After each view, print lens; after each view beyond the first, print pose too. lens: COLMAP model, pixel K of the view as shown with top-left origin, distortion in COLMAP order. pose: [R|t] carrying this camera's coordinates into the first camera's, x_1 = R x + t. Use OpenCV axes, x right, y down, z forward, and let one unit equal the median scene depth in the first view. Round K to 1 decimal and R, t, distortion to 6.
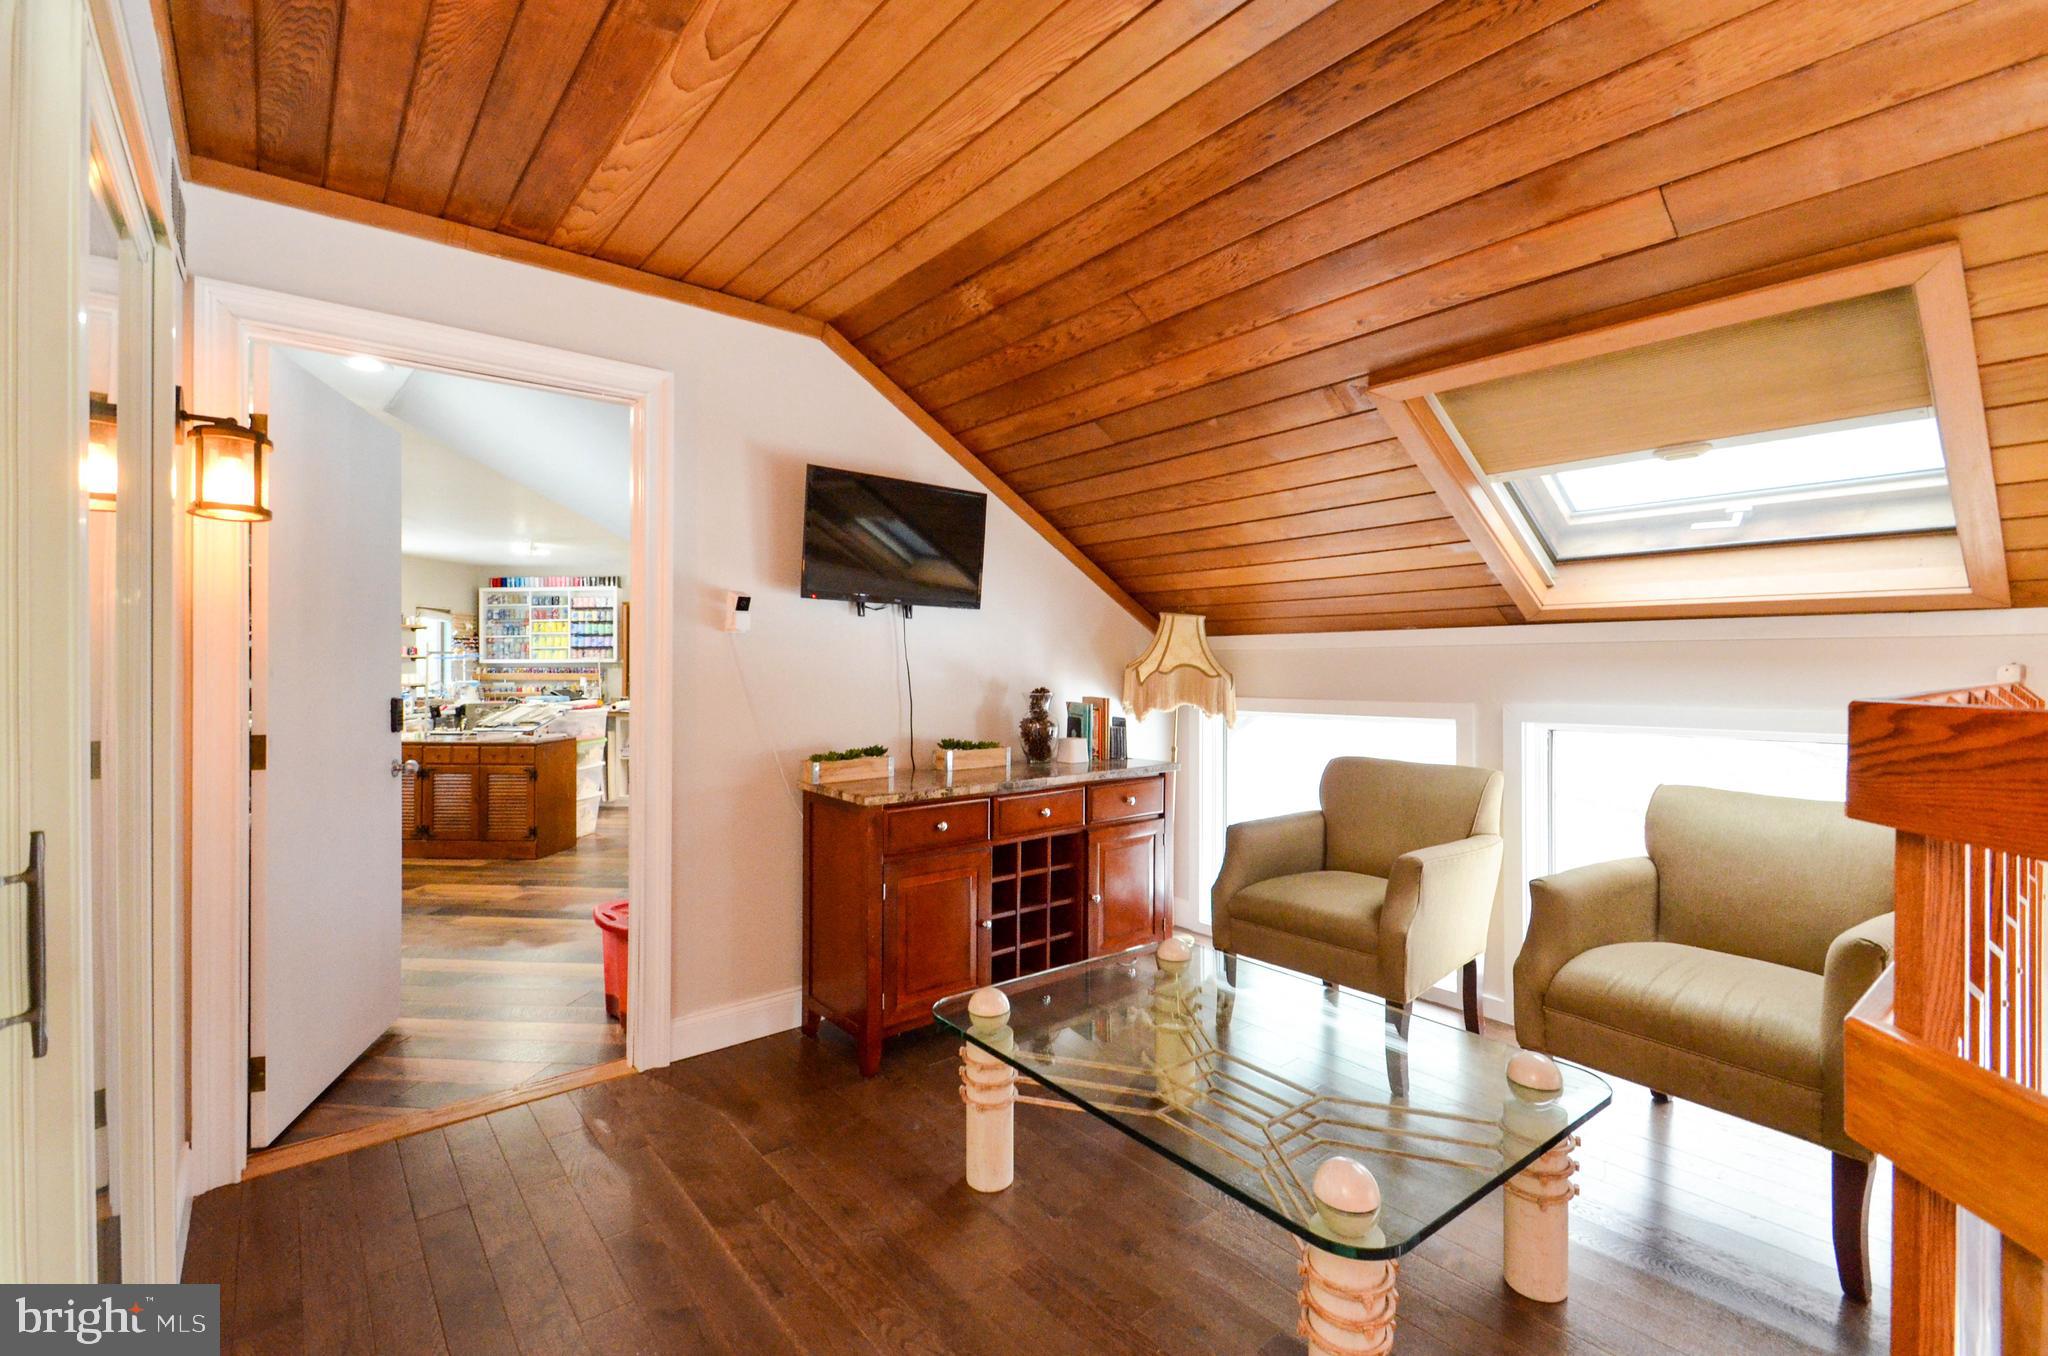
lens RADIAL K [[930.3, 0, 1014.2], [0, 930.3, 674.8], [0, 0, 1]] dist [0.024707, -0.012468]
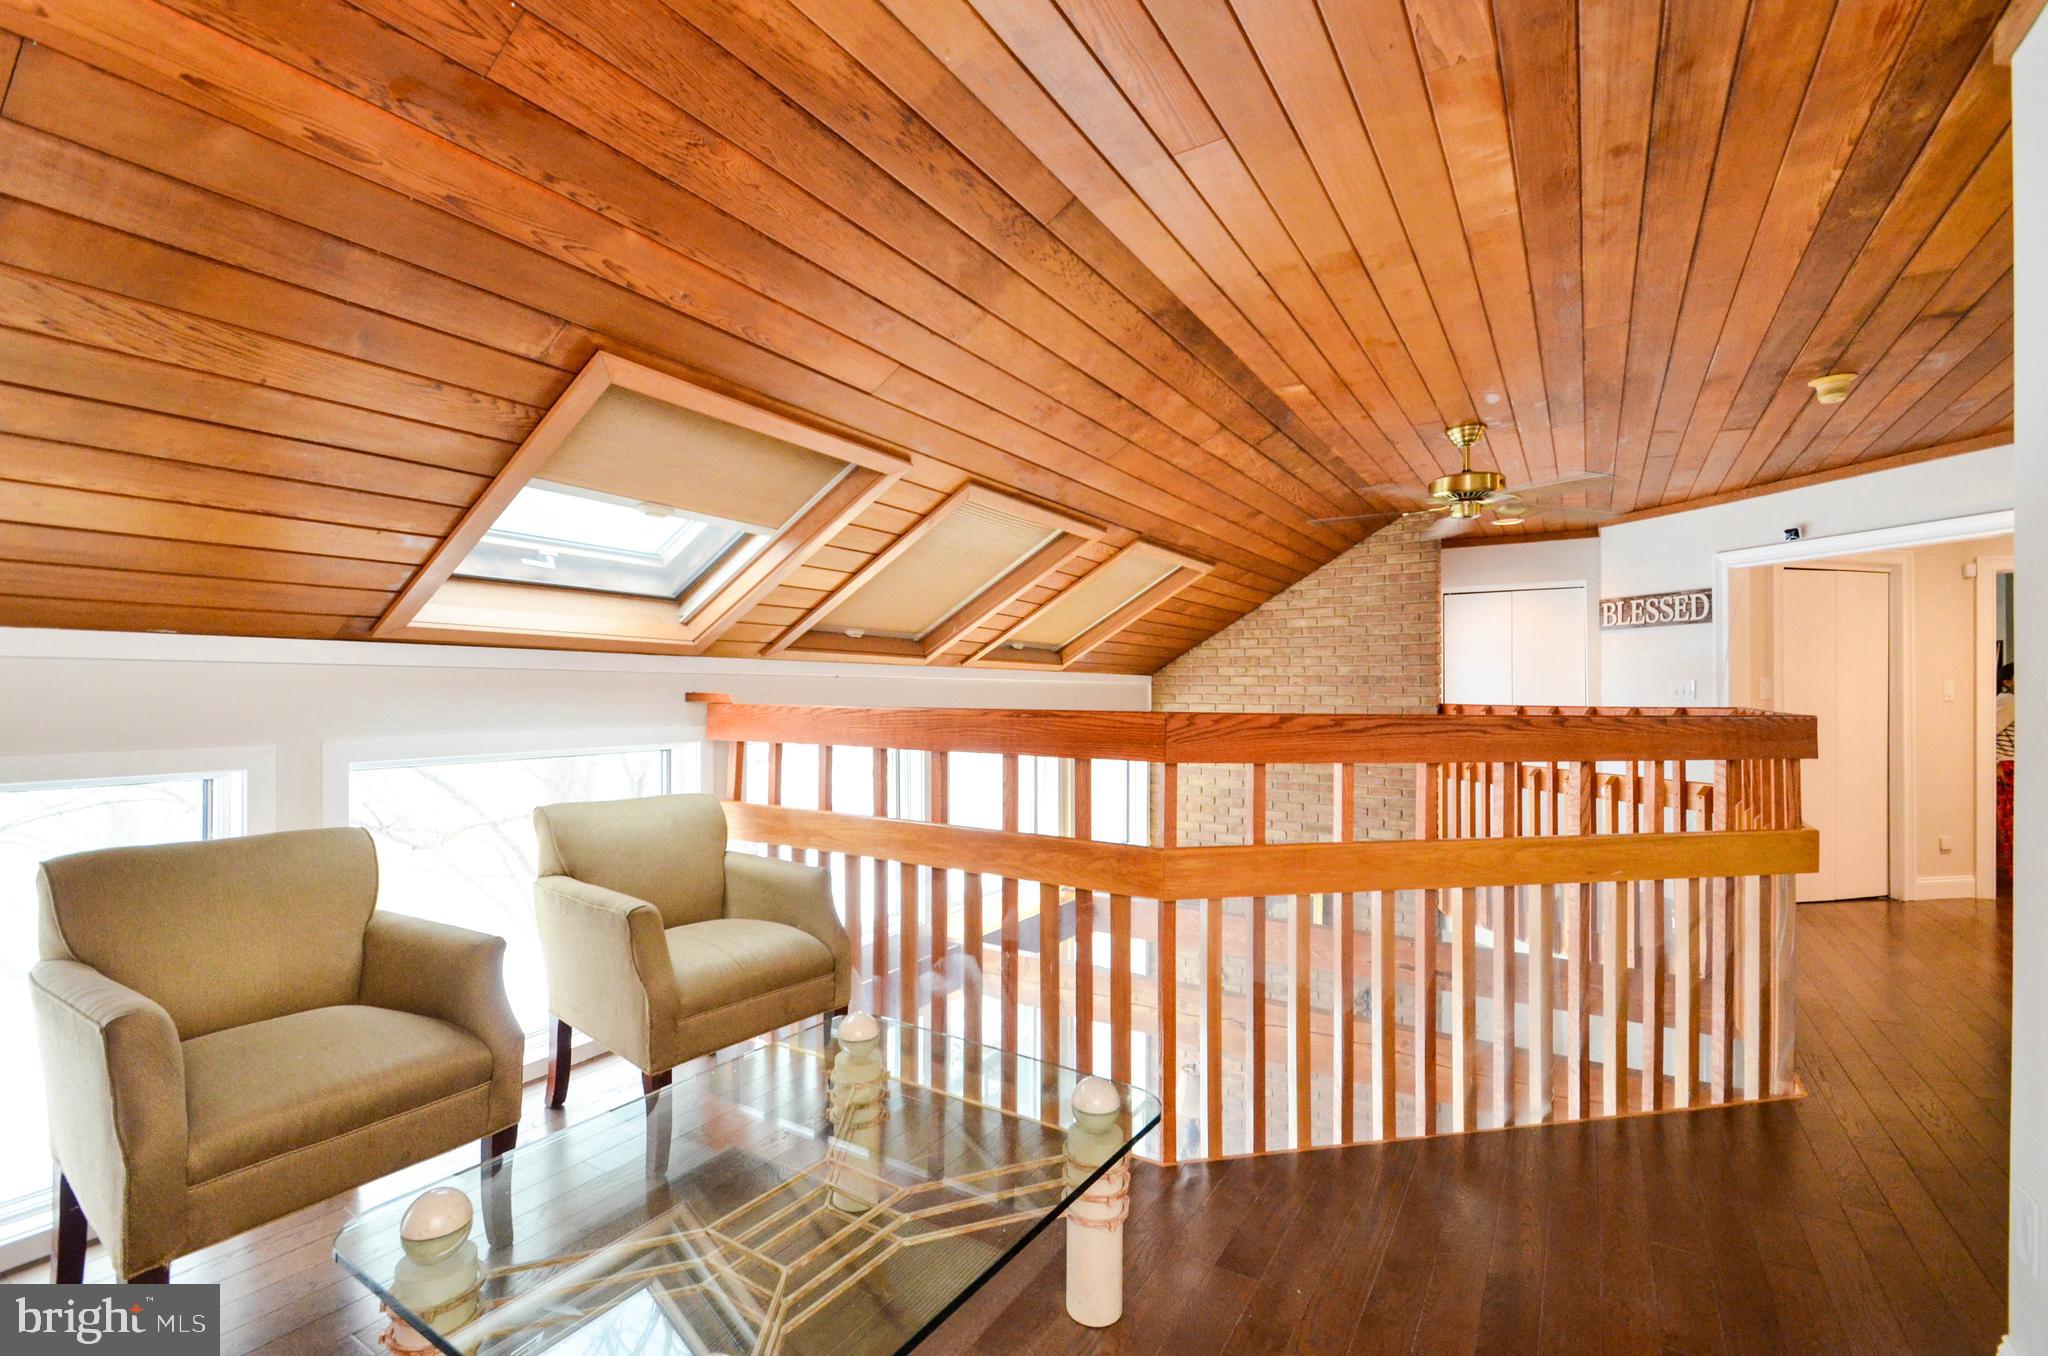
lens RADIAL K [[930.3, 0, 1011.9], [0, 930.3, 689.5], [0, 0, 1]] dist [0.024707, -0.012468]
pose [[-0.334756, 0.003512, 0.942298, -0.464732], [0.002608, 0.999993, -0.002801, -0.009244], [-0.942301, 0.001520, -0.334762, 0.861640]]
